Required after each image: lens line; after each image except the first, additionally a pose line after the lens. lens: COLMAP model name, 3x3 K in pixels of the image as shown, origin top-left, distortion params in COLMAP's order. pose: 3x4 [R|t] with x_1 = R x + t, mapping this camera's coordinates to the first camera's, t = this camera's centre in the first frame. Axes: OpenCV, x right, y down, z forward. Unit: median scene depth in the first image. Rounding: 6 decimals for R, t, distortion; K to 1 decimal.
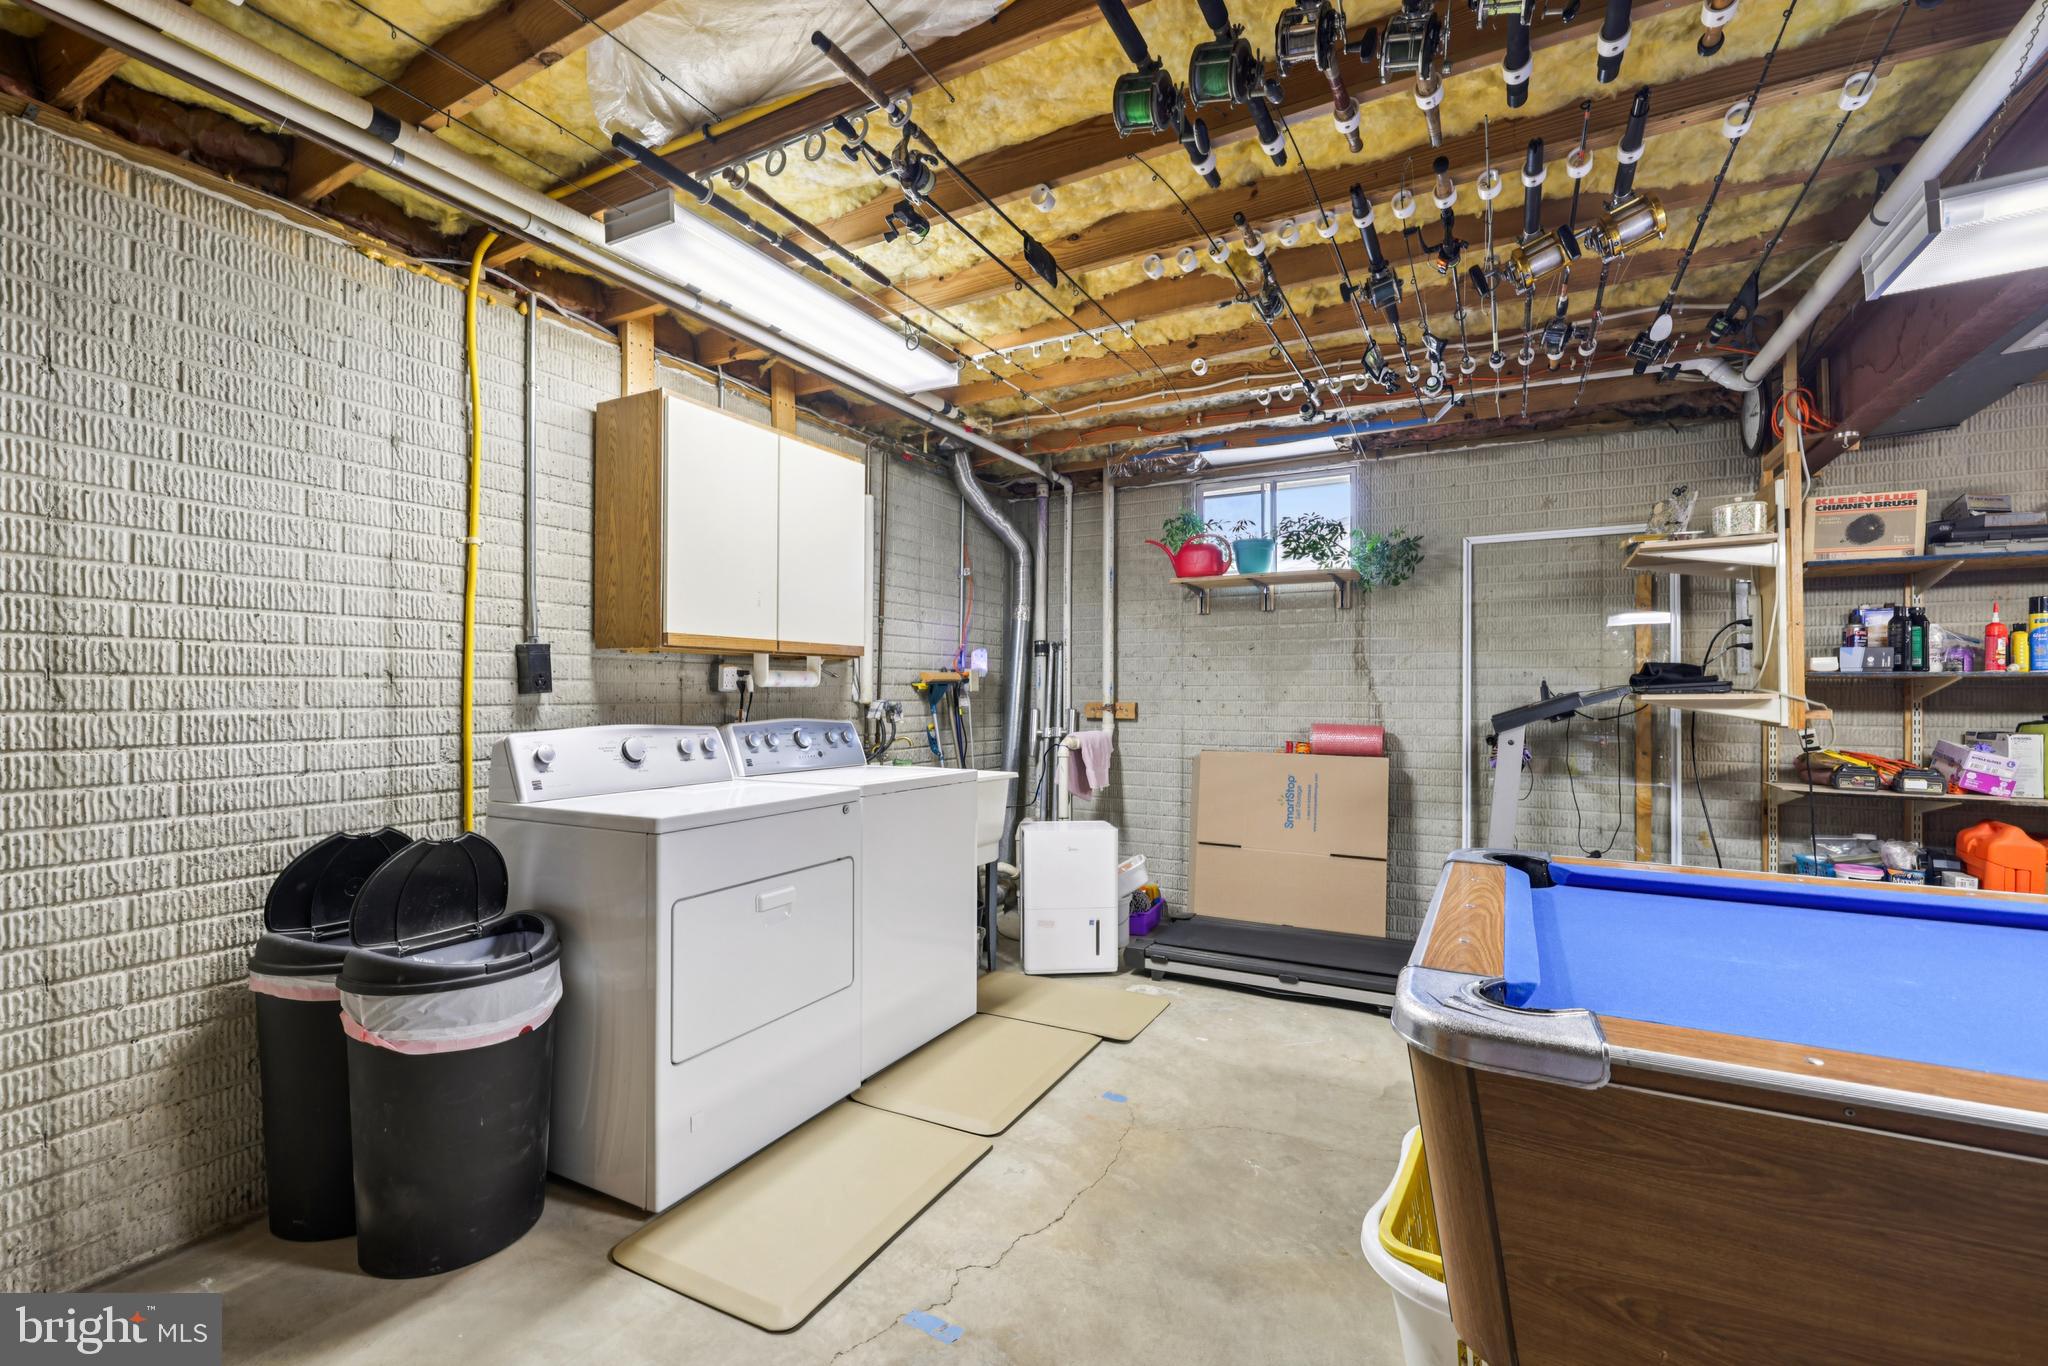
lens RADIAL K [[881.6, 0, 1021.5], [0, 881.6, 687.5], [0, 0, 1]] dist [-0.003680, 0.001027]
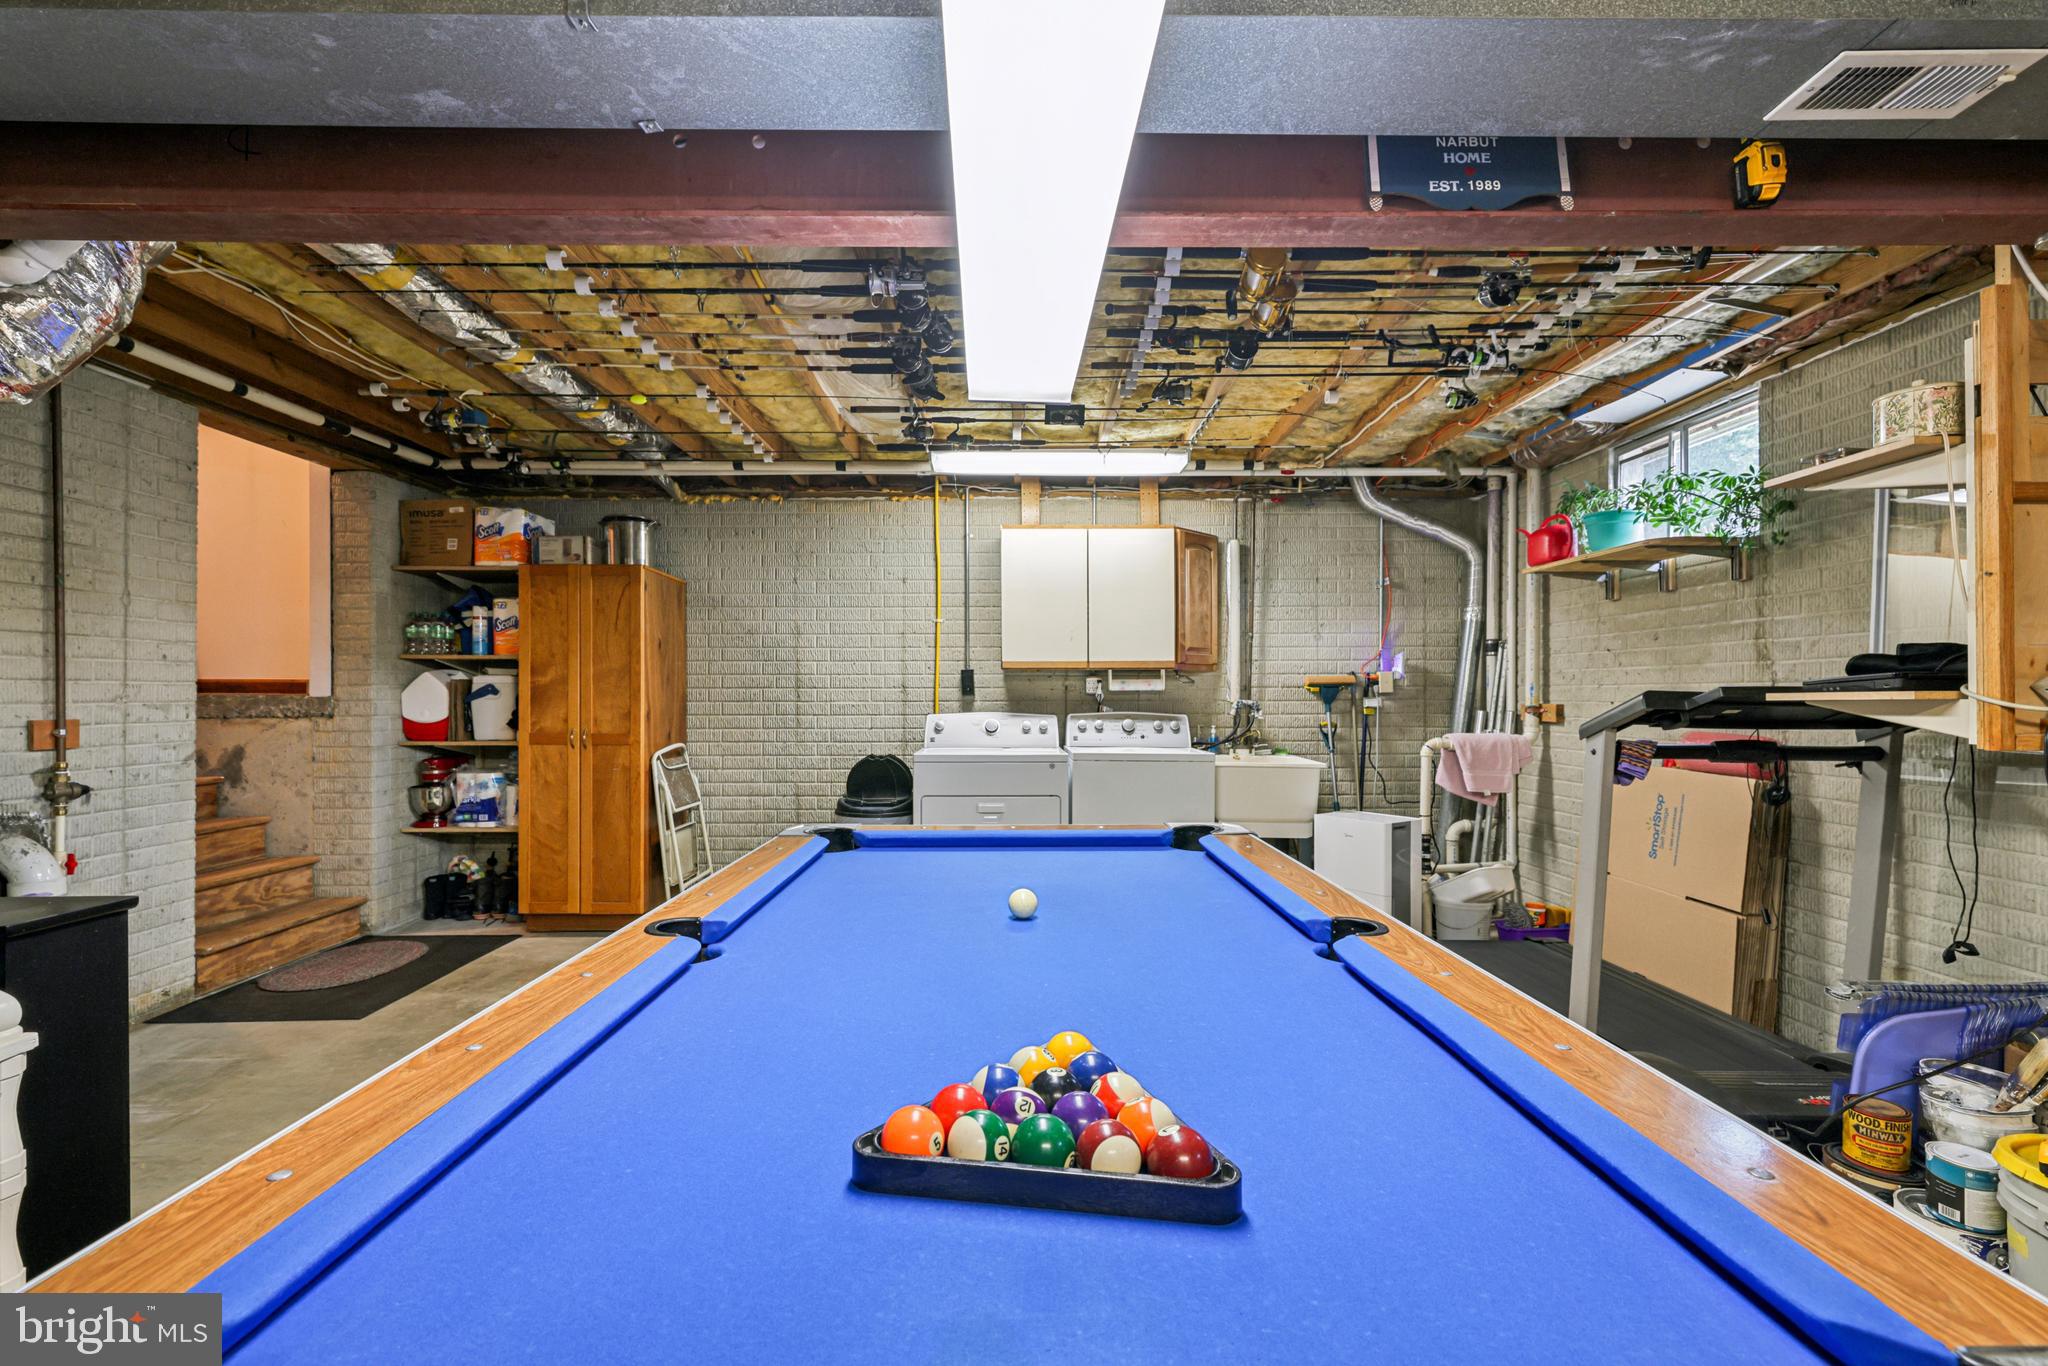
lens RADIAL K [[881.6, 0, 1020.8], [0, 881.6, 694.2], [0, 0, 1]] dist [-0.003680, 0.001027]
pose [[0.491110, -0.003744, -0.871090, 0.763343], [0.007135, 0.999975, -0.000275, 0.003754], [0.871068, -0.006080, 0.491124, 0.096186]]
